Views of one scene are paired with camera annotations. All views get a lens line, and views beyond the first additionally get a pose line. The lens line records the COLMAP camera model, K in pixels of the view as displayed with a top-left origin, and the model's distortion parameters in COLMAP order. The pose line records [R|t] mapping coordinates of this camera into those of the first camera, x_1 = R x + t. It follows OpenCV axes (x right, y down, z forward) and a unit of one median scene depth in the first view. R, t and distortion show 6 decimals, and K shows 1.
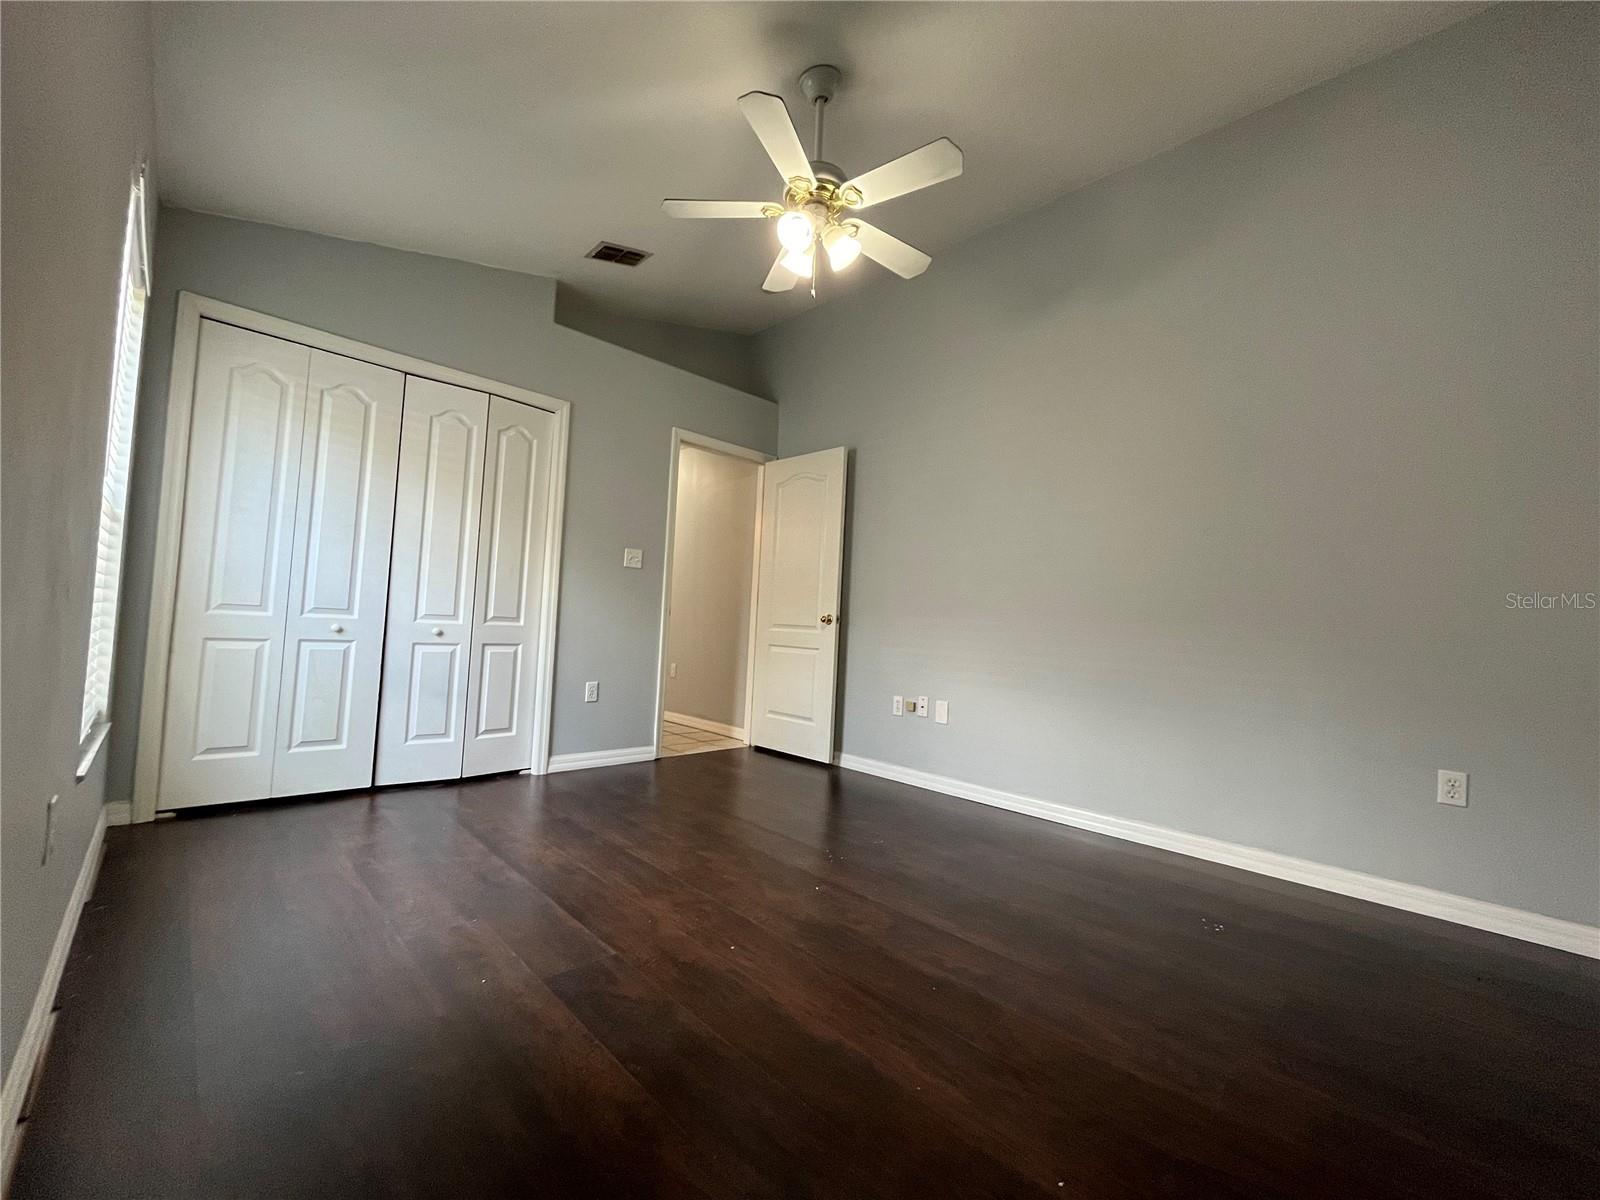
lens RADIAL K [[649.8, 0, 802.4], [0, 649.8, 595.2], [0, 0, 1]] dist [-0.001976, -0.000053]
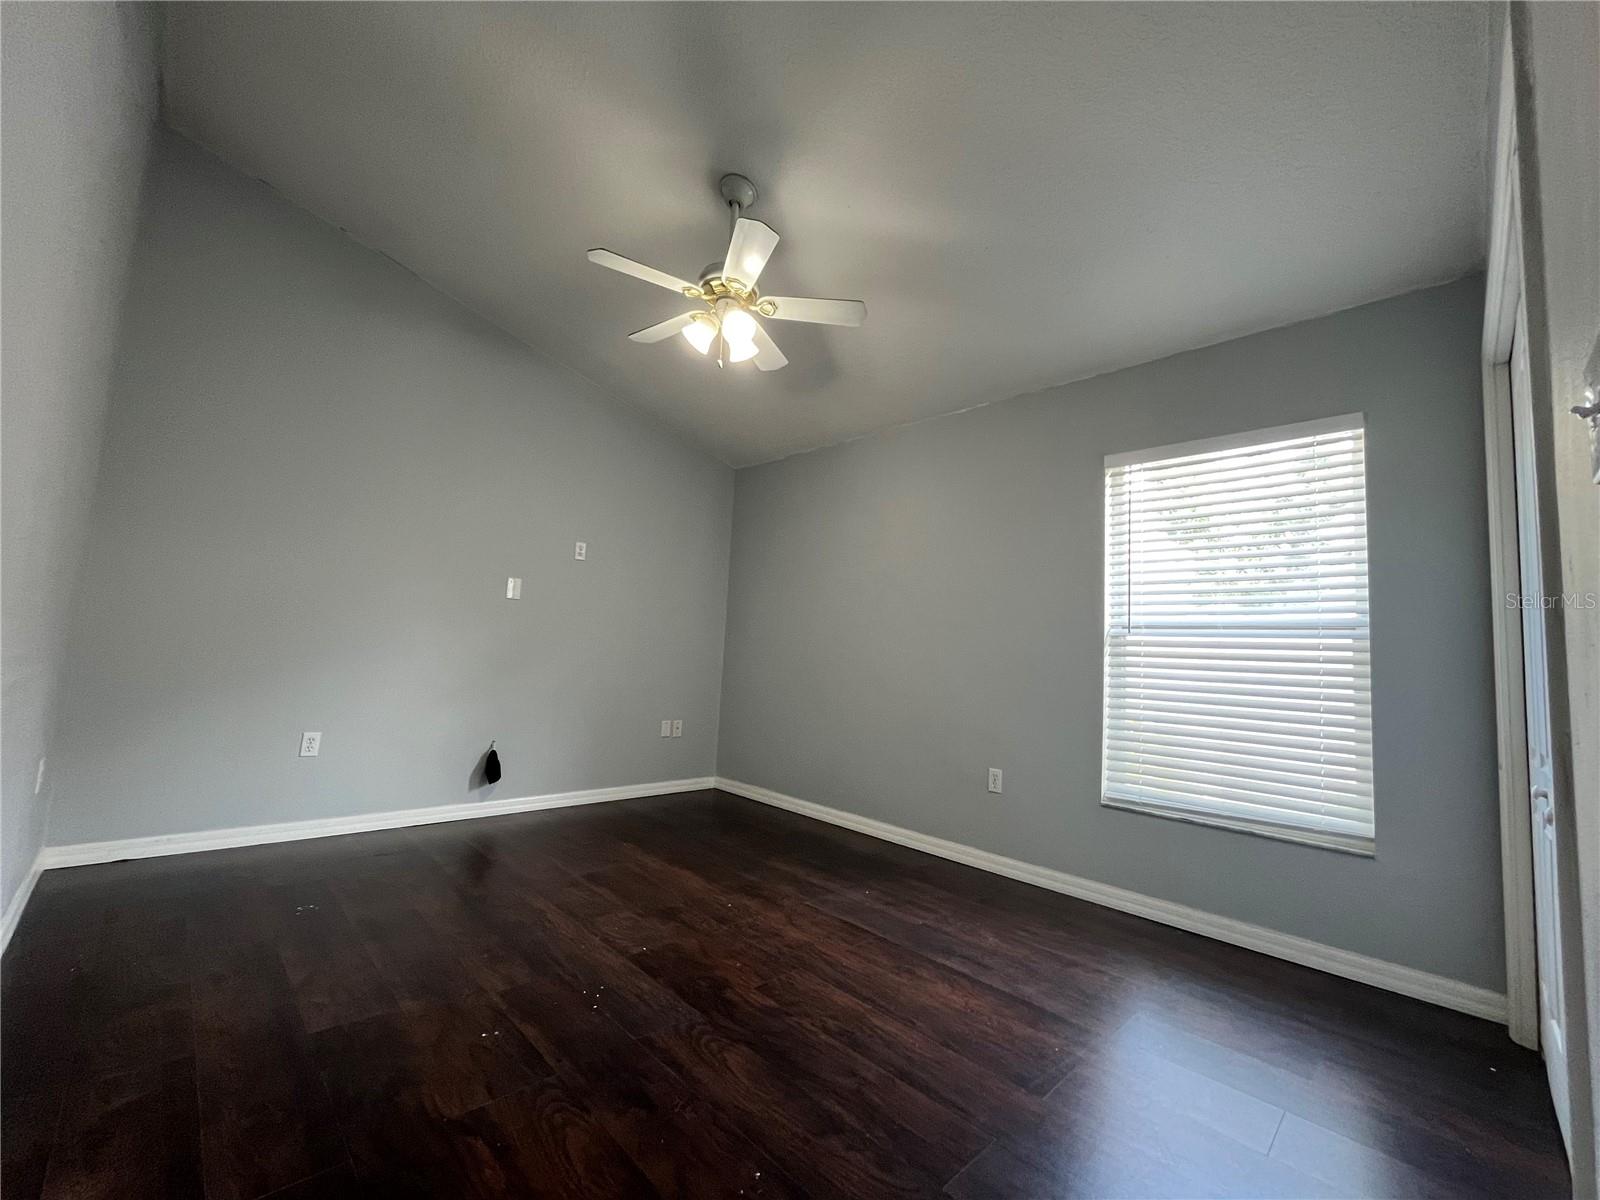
lens RADIAL K [[649.8, 0, 802.4], [0, 649.8, 595.2], [0, 0, 1]] dist [-0.001976, -0.000053]
pose [[-0.994491, -0.104816, -0.001392, -0.110948], [-0.103626, 0.985030, -0.137762, 0.023423], [0.015811, -0.136859, -0.990464, 1.441958]]
